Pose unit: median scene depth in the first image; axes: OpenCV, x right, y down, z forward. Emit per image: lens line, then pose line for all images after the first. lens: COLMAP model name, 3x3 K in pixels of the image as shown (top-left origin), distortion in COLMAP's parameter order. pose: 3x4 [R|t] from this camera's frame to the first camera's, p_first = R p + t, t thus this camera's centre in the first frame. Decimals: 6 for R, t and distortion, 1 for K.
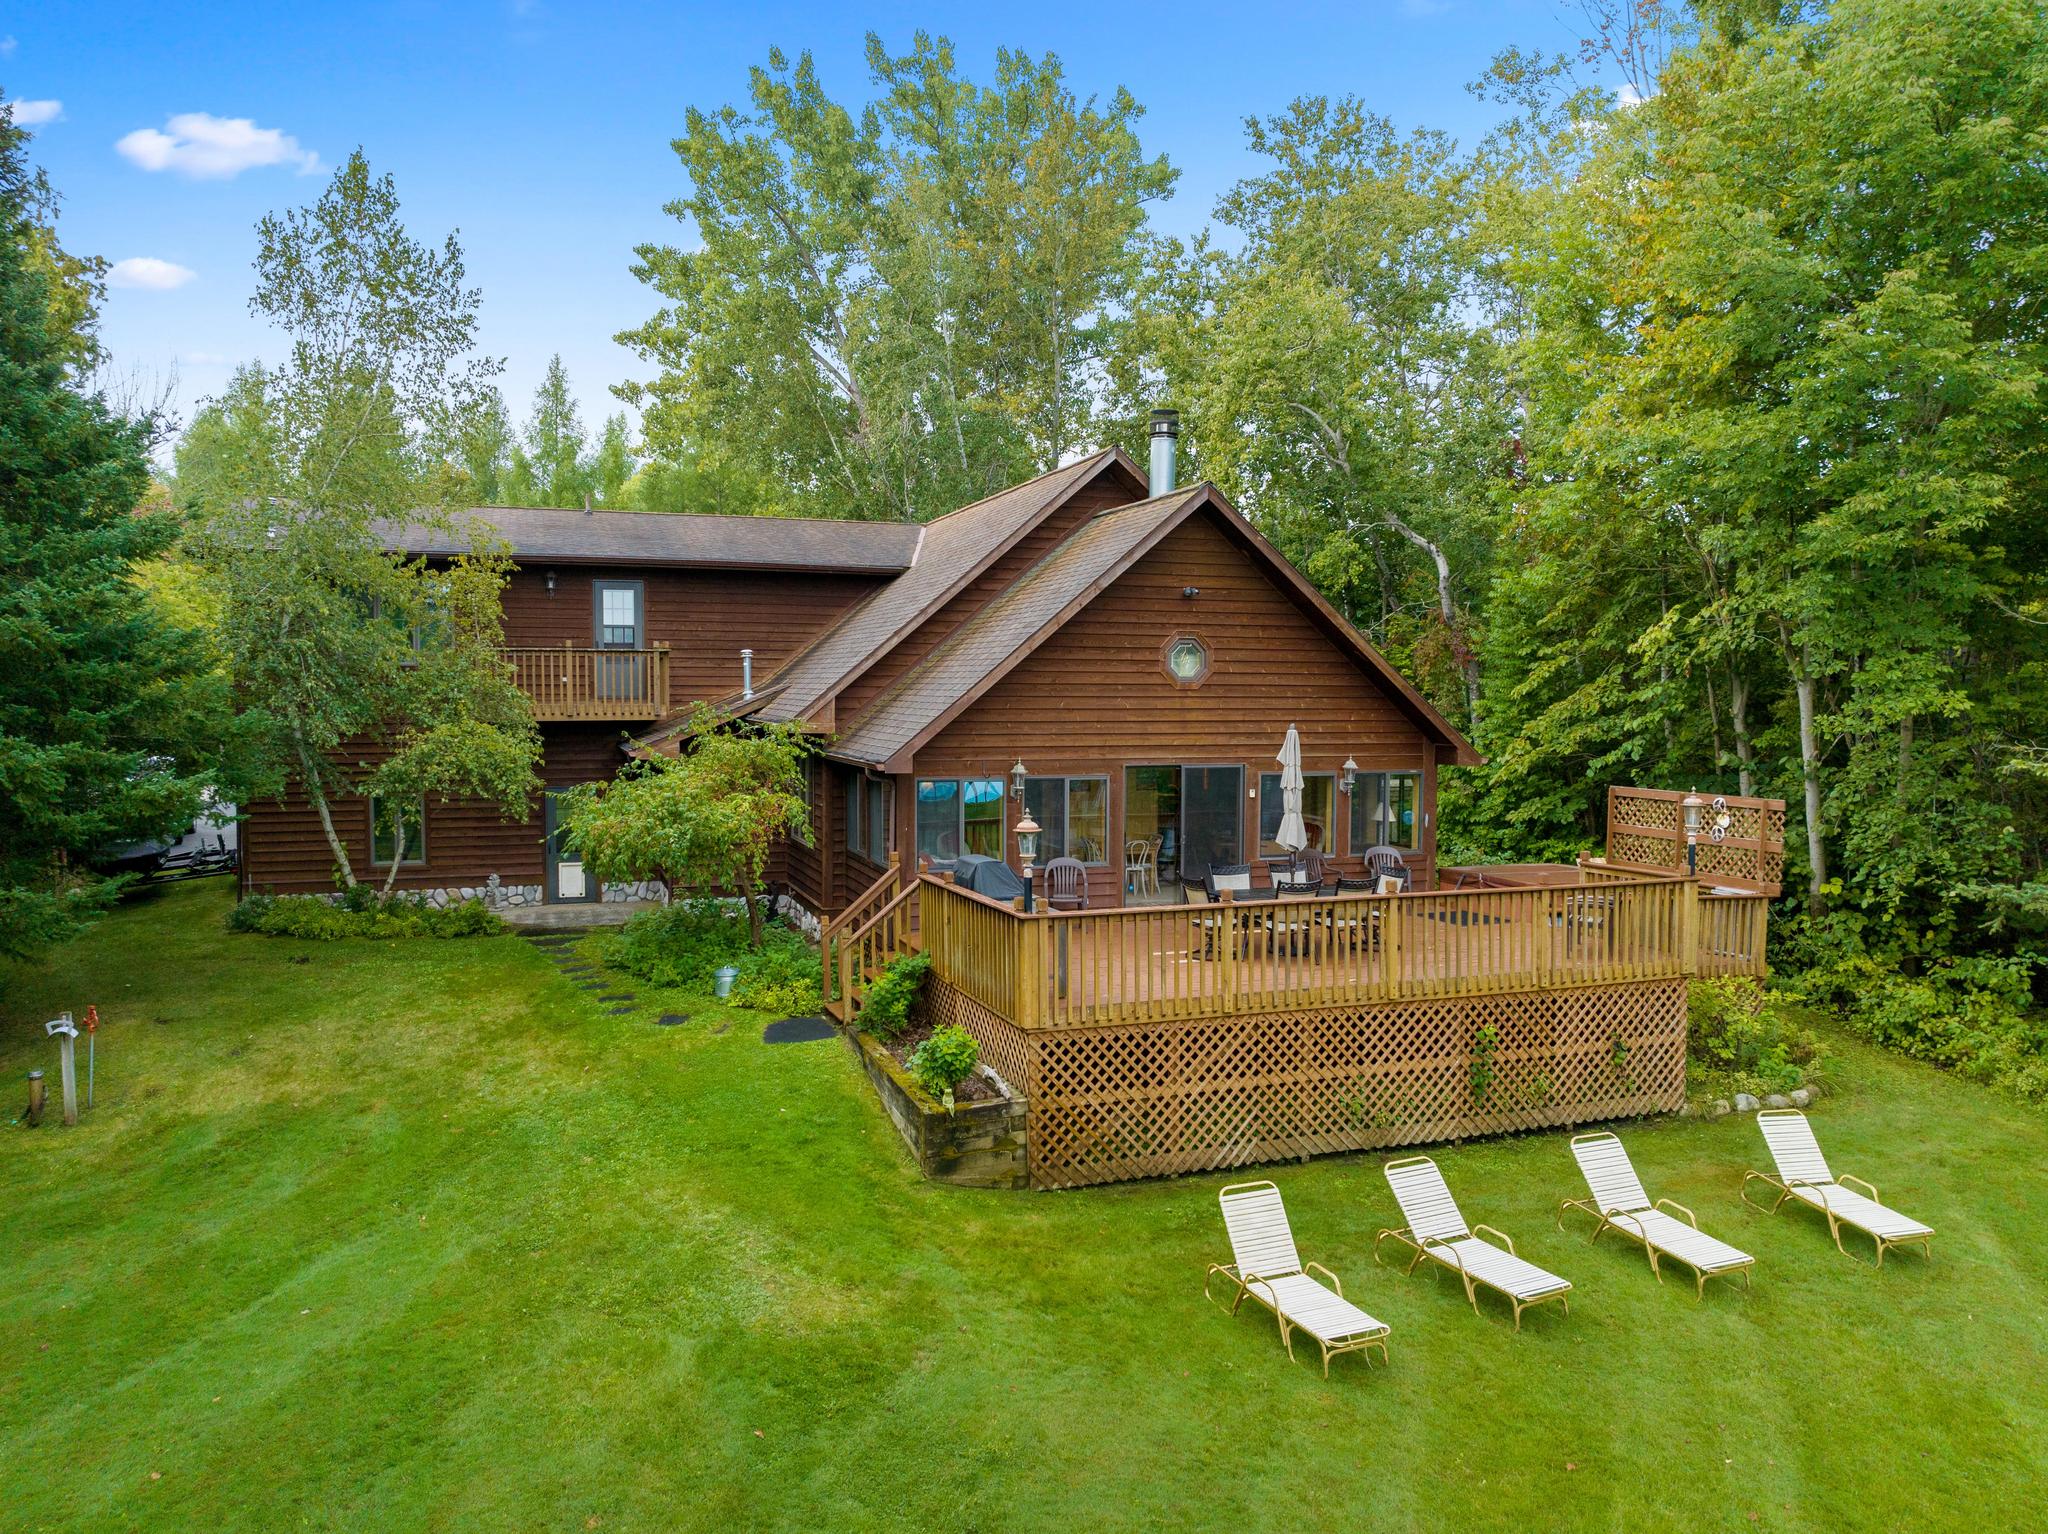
lens RADIAL K [[1444.4, 0, 1028.1], [0, 1444.4, 773.2], [0, 0, 1]] dist [-0.029702, -0.006584]
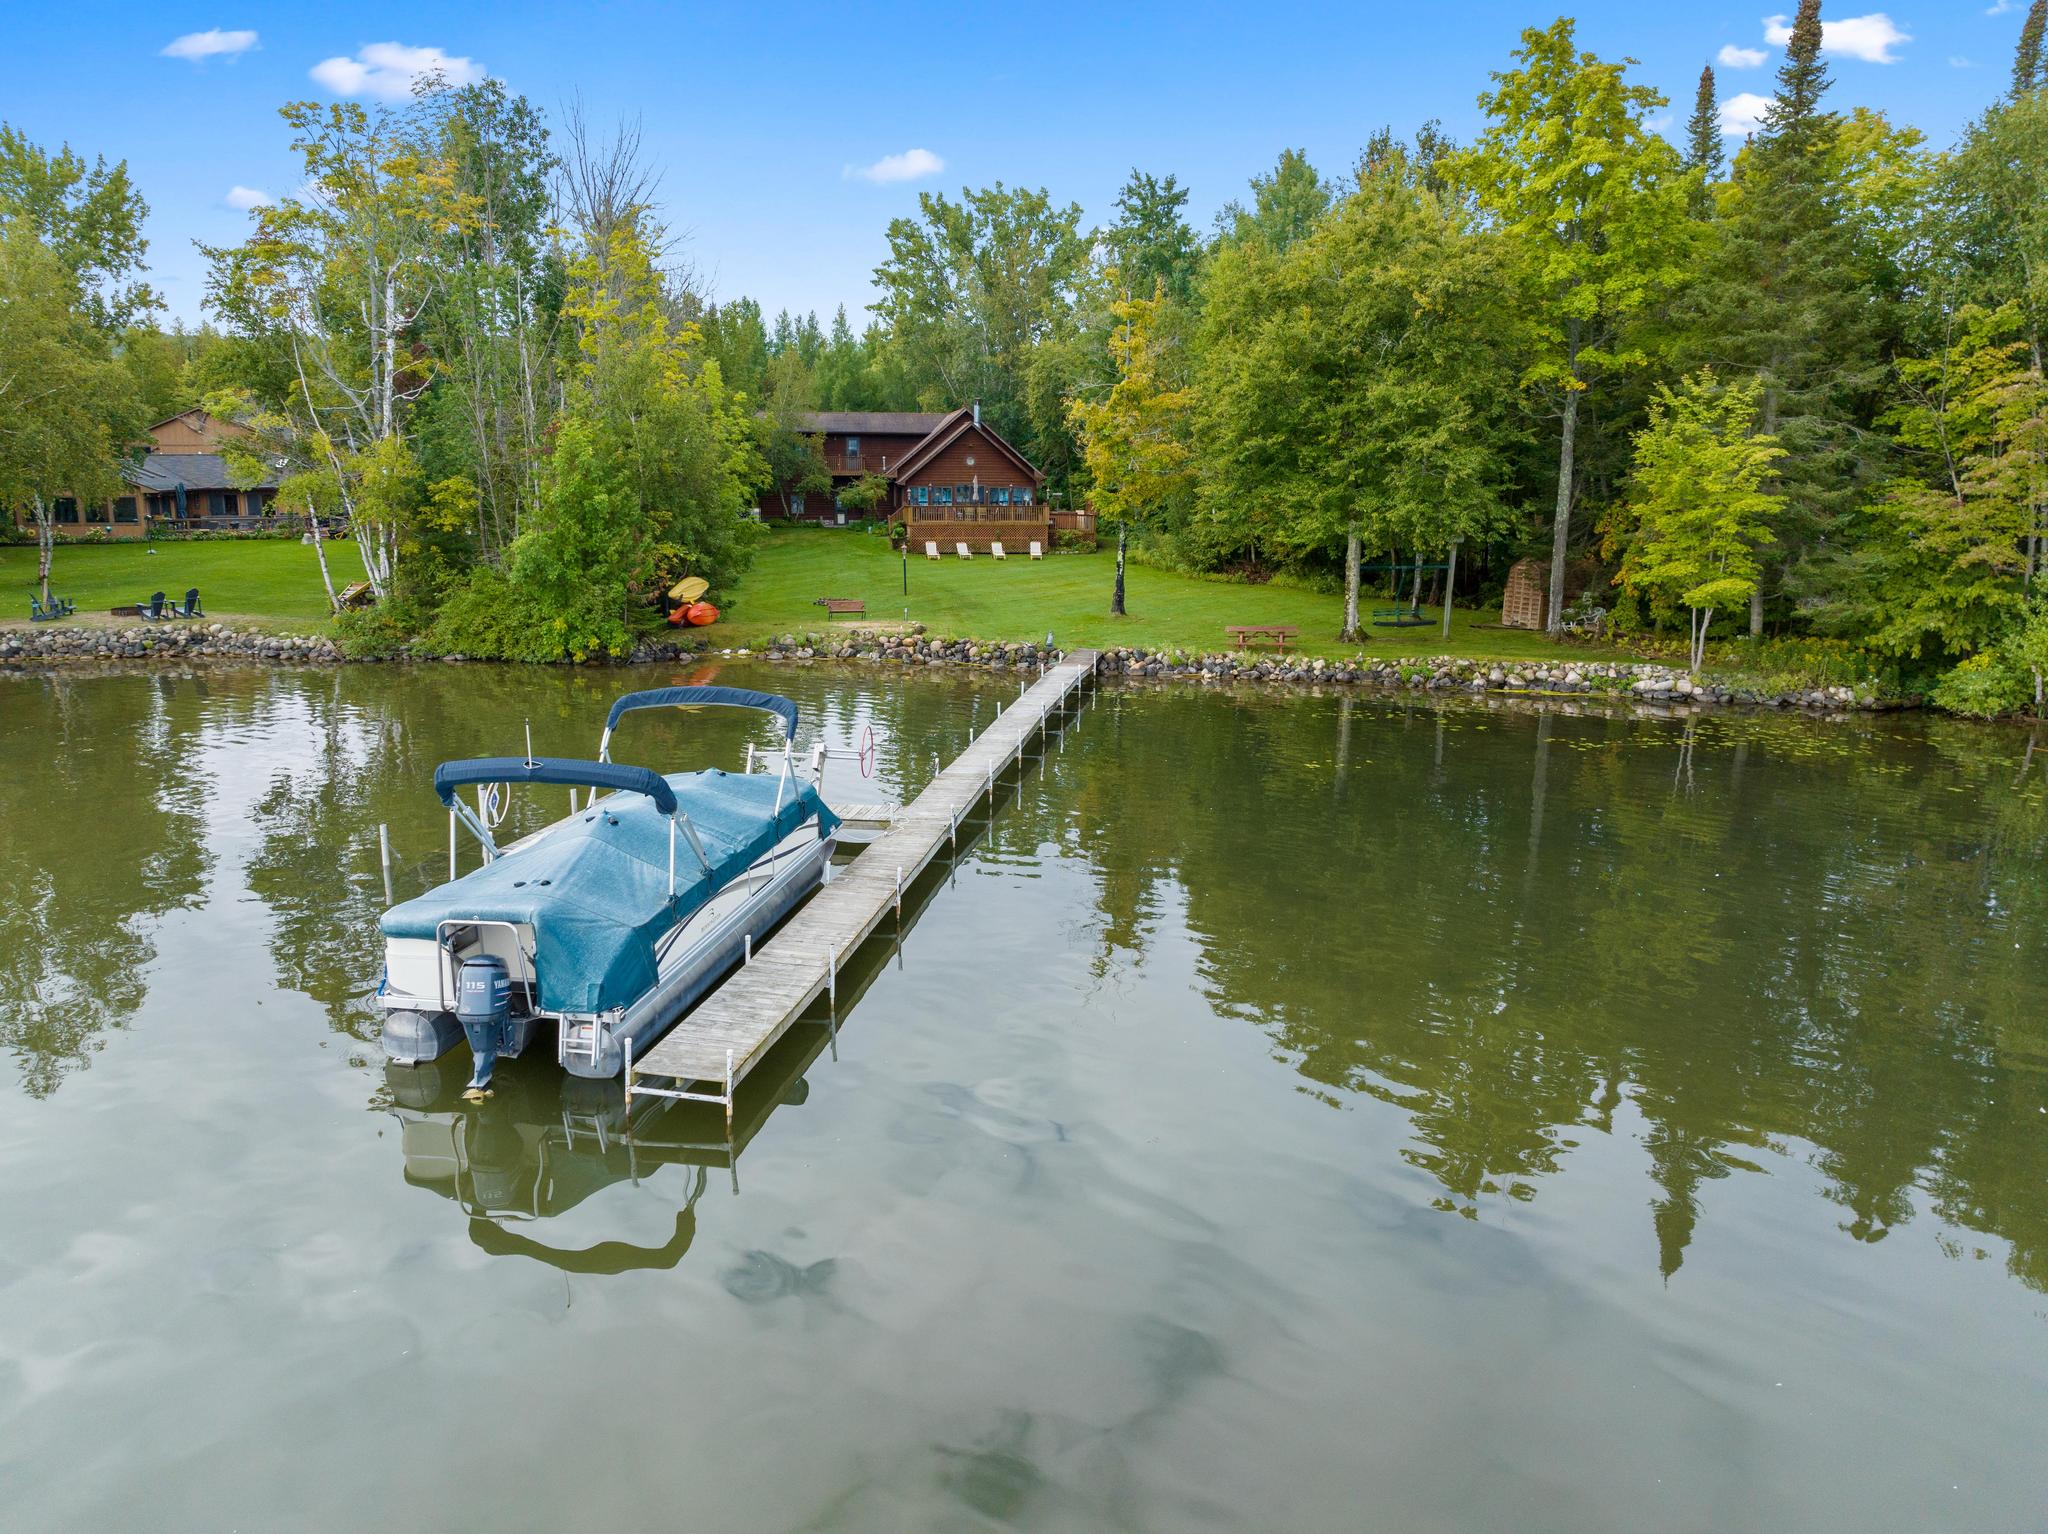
lens RADIAL K [[1444.4, 0, 1018.5], [0, 1444.4, 766.6], [0, 0, 1]] dist [-0.029702, -0.006584]
pose [[0.978873, 0.046087, -0.199208, 0.956120], [-0.015746, 0.988364, 0.151288, 0.143248], [0.203863, -0.144955, 0.968209, -2.760357]]
